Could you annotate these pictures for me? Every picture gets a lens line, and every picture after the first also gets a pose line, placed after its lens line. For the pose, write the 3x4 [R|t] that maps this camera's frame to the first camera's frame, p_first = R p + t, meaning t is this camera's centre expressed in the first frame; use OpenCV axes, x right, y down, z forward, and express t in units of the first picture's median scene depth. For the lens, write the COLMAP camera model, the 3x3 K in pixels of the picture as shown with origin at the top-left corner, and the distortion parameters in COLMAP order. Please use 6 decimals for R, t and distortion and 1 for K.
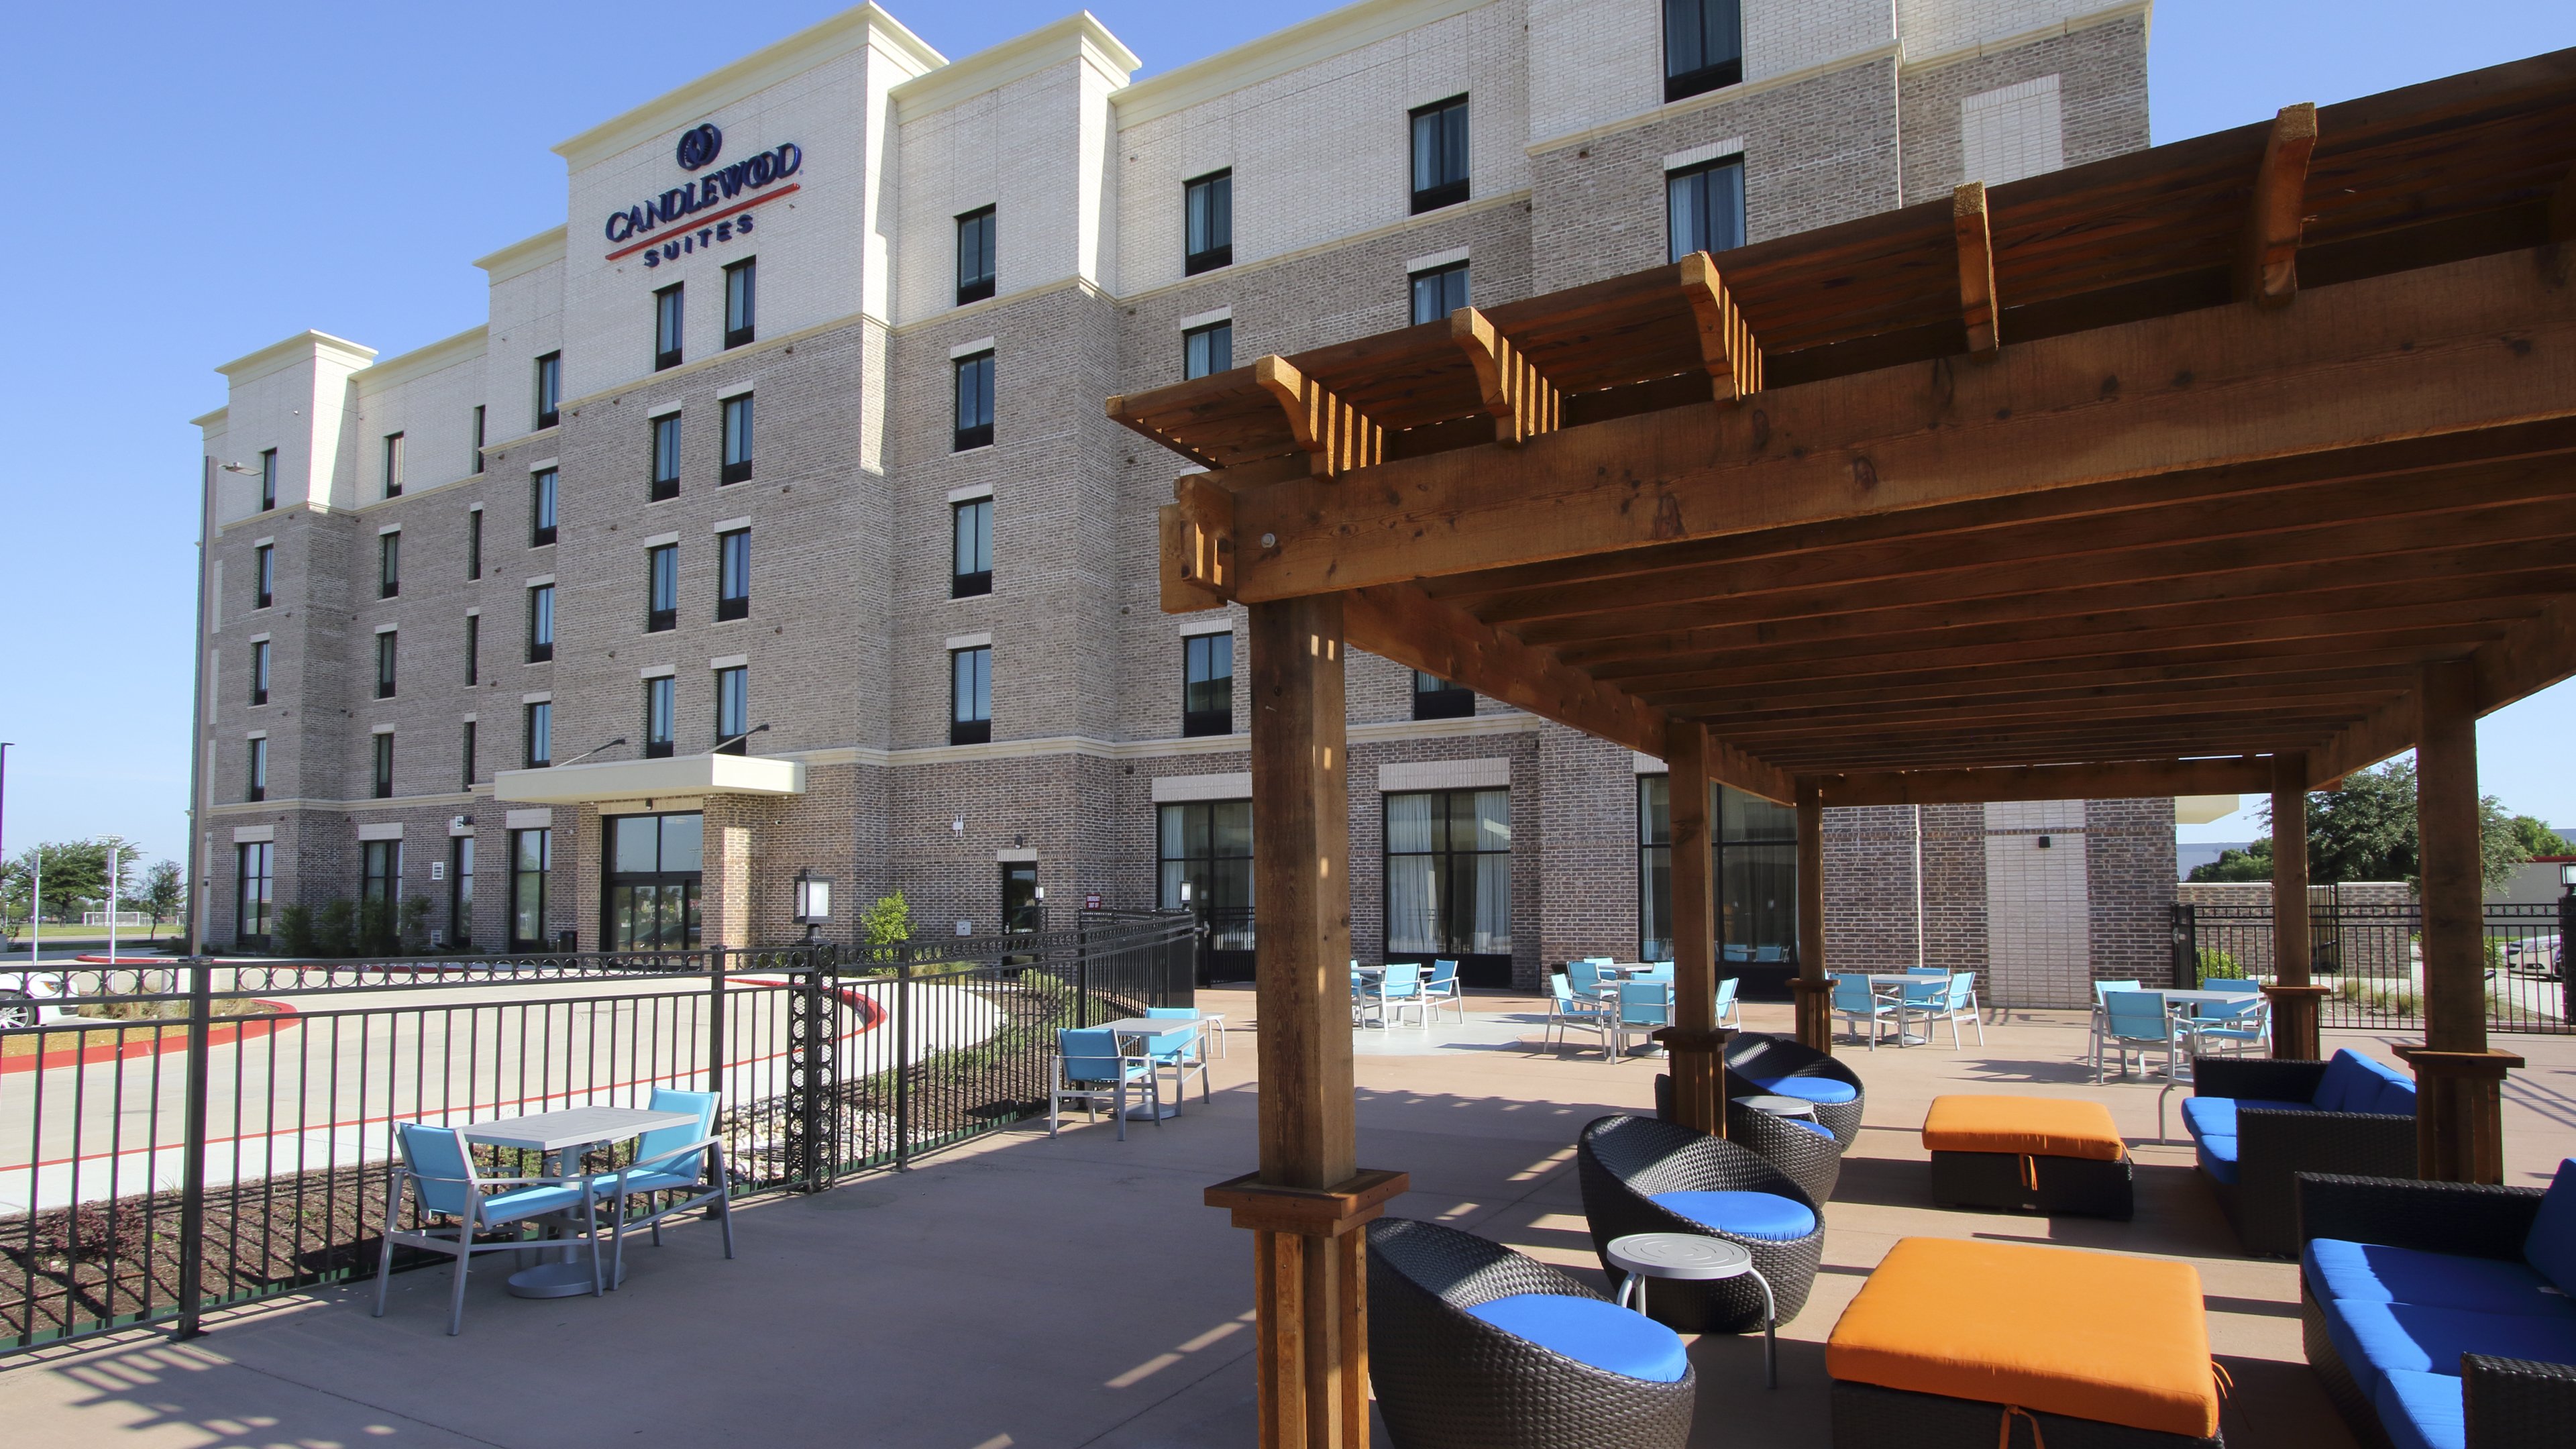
lens RADIAL K [[1365.6, 0, 1289.0], [0, 1365.6, 838.8], [0, 0, 1]] dist [0.000637, 0.000372]
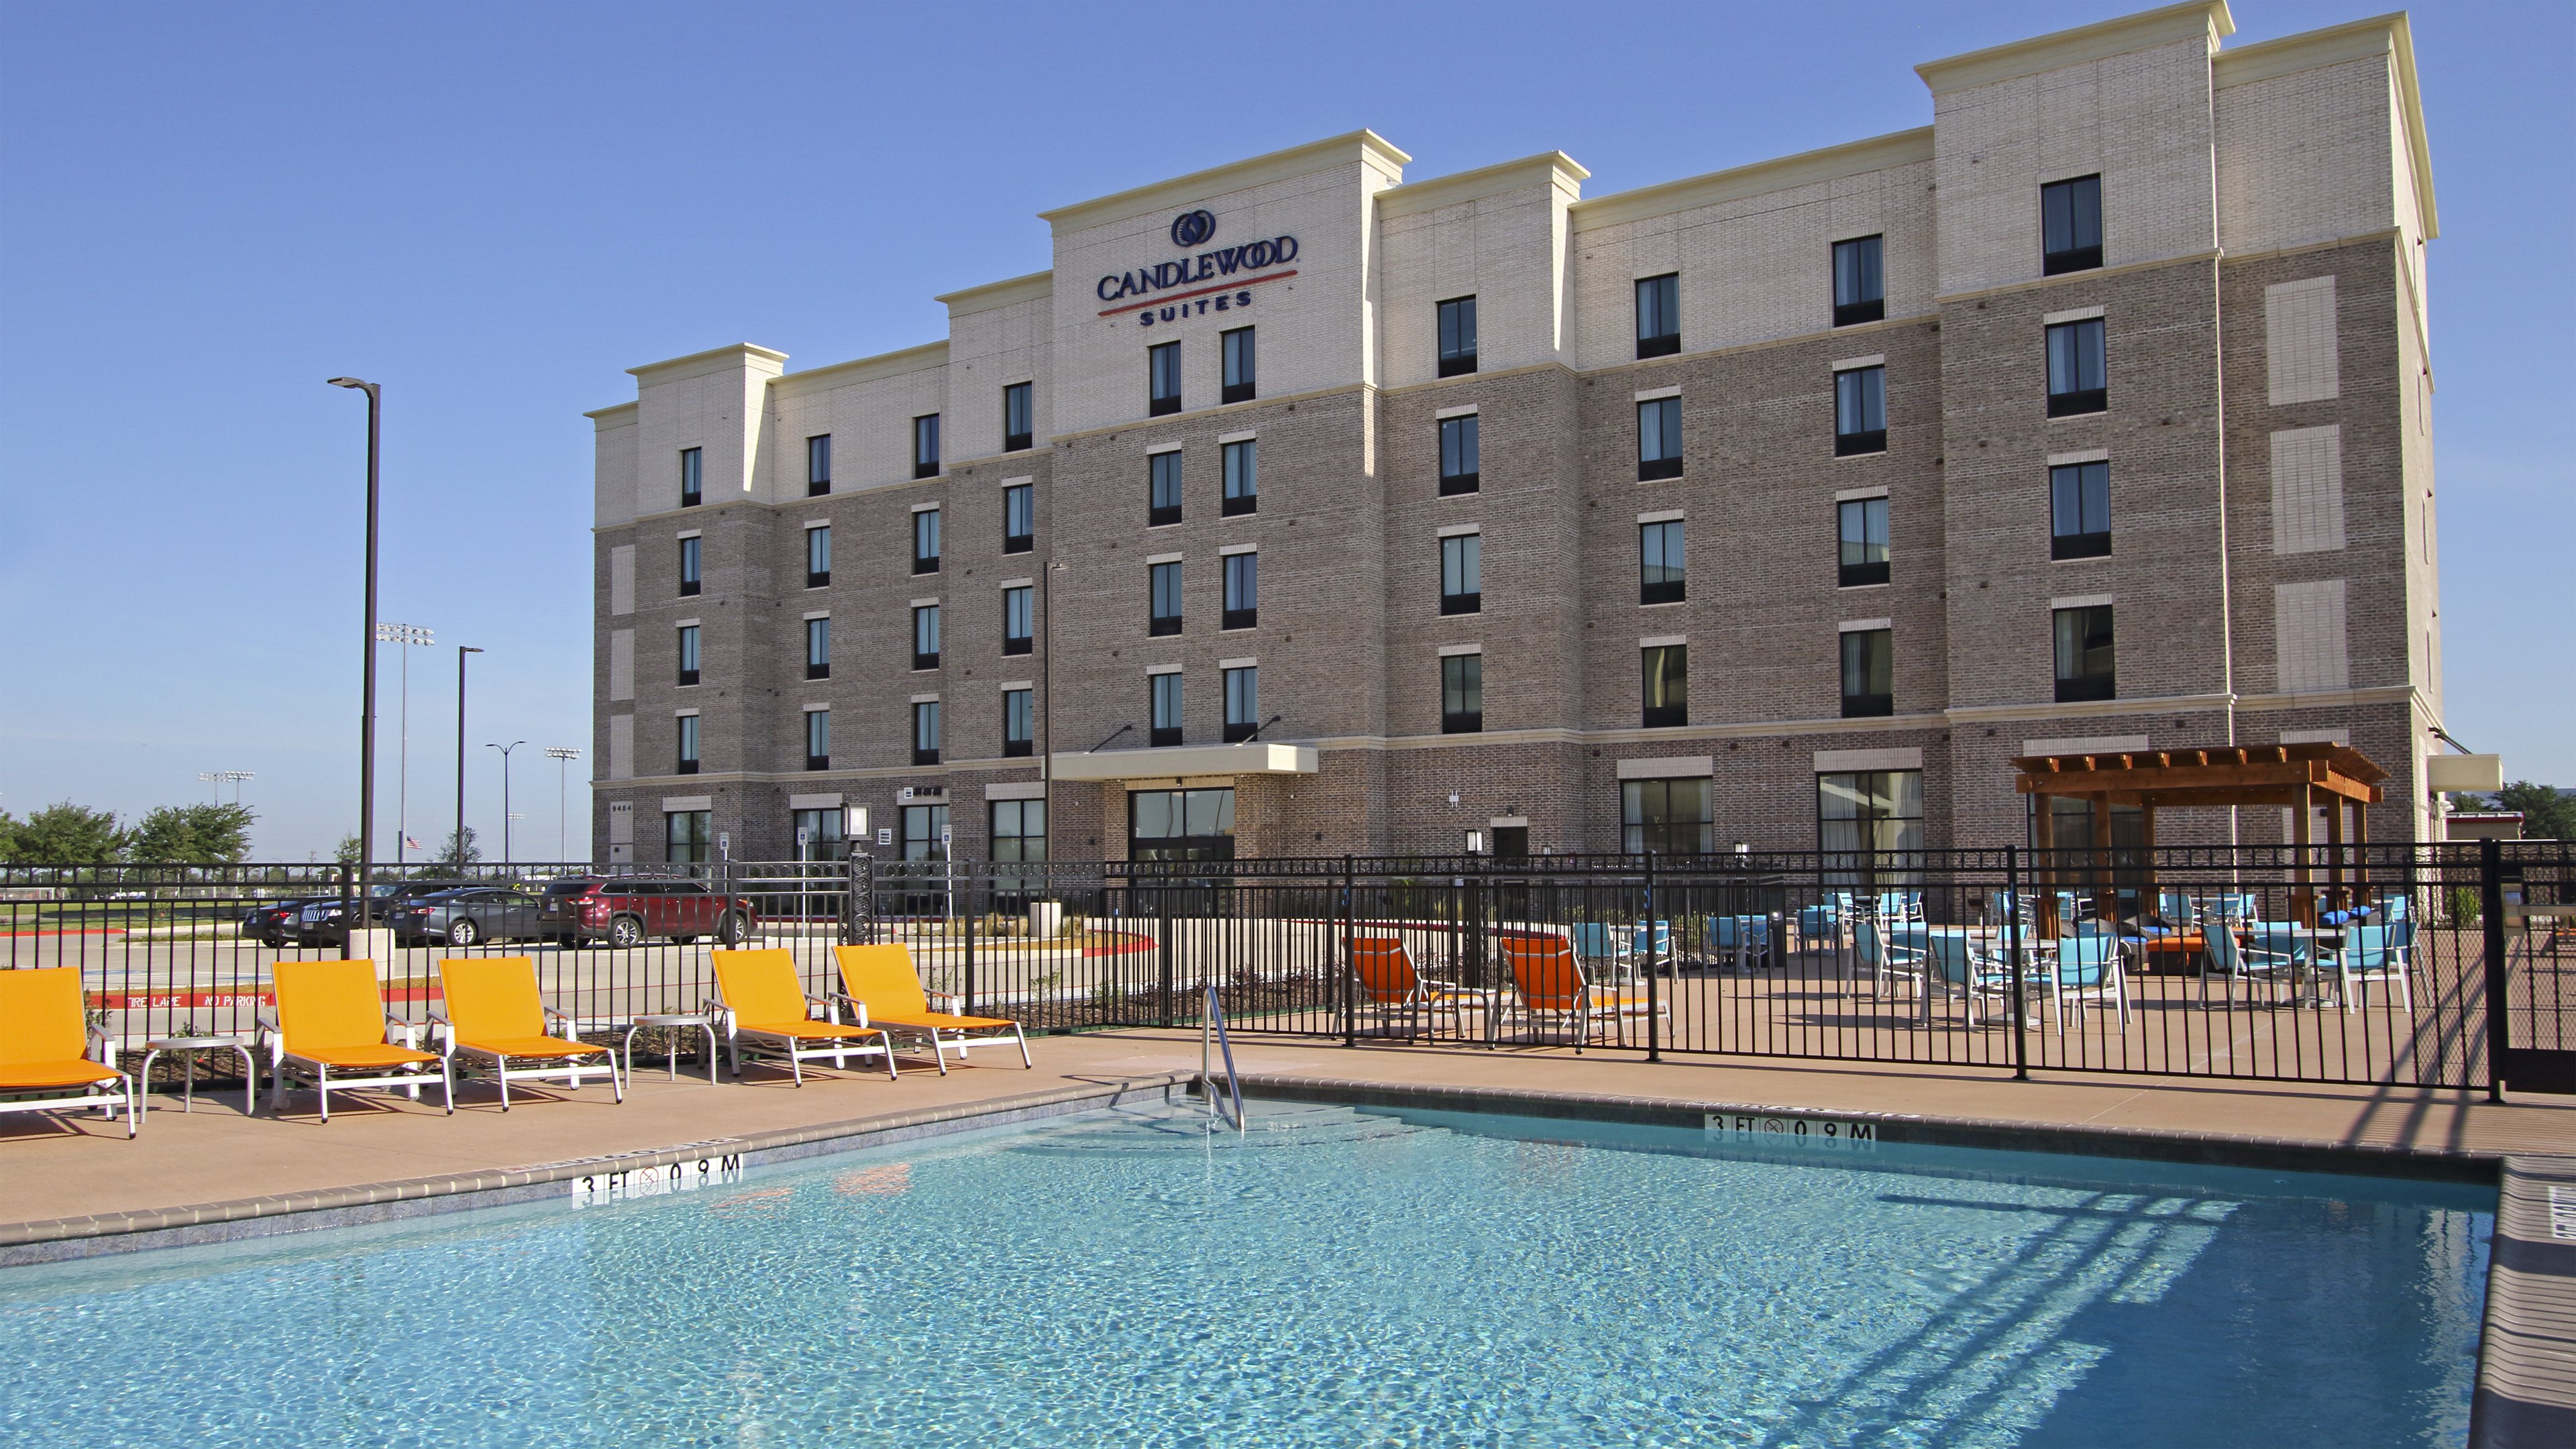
lens RADIAL K [[1892.8, 0, 1285.2], [0, 1892.8, 800.9], [0, 0, 1]] dist [-0.017805, 0.073015]
pose [[0.997536, -0.008111, -0.069687, -0.264424], [0.008865, 0.999905, 0.010525, -0.025931], [0.069595, -0.011117, 0.997513, -0.707700]]
